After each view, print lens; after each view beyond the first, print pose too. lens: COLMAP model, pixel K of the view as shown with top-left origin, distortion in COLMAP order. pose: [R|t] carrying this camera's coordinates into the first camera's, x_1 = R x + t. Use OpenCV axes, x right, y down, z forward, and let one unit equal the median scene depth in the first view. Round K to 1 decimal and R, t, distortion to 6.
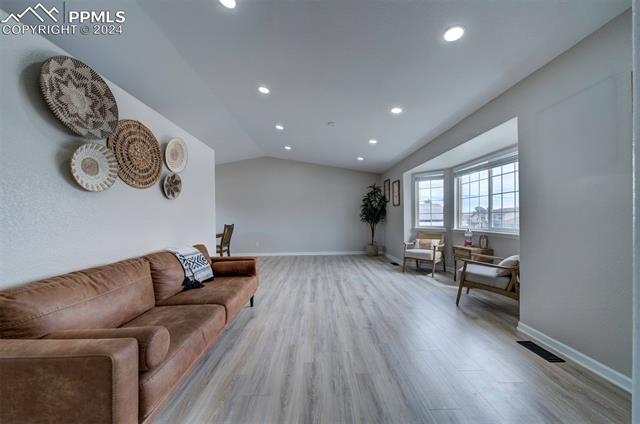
lens RADIAL K [[218.4, 0, 320.5], [0, 218.4, 216.7], [0, 0, 1]] dist [-0.003302, 0.000015]
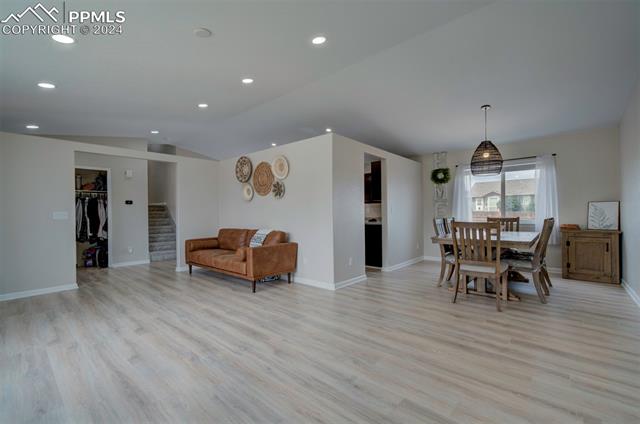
lens RADIAL K [[276.8, 0, 319.5], [0, 276.8, 211.8], [0, 0, 1]] dist [-0.001180, -0.000083]
pose [[-0.670430, 0.011980, -0.741876, 0.441264], [0.018638, 0.999826, -0.000698, 0.015023], [0.741738, -0.014295, -0.670537, 1.985901]]
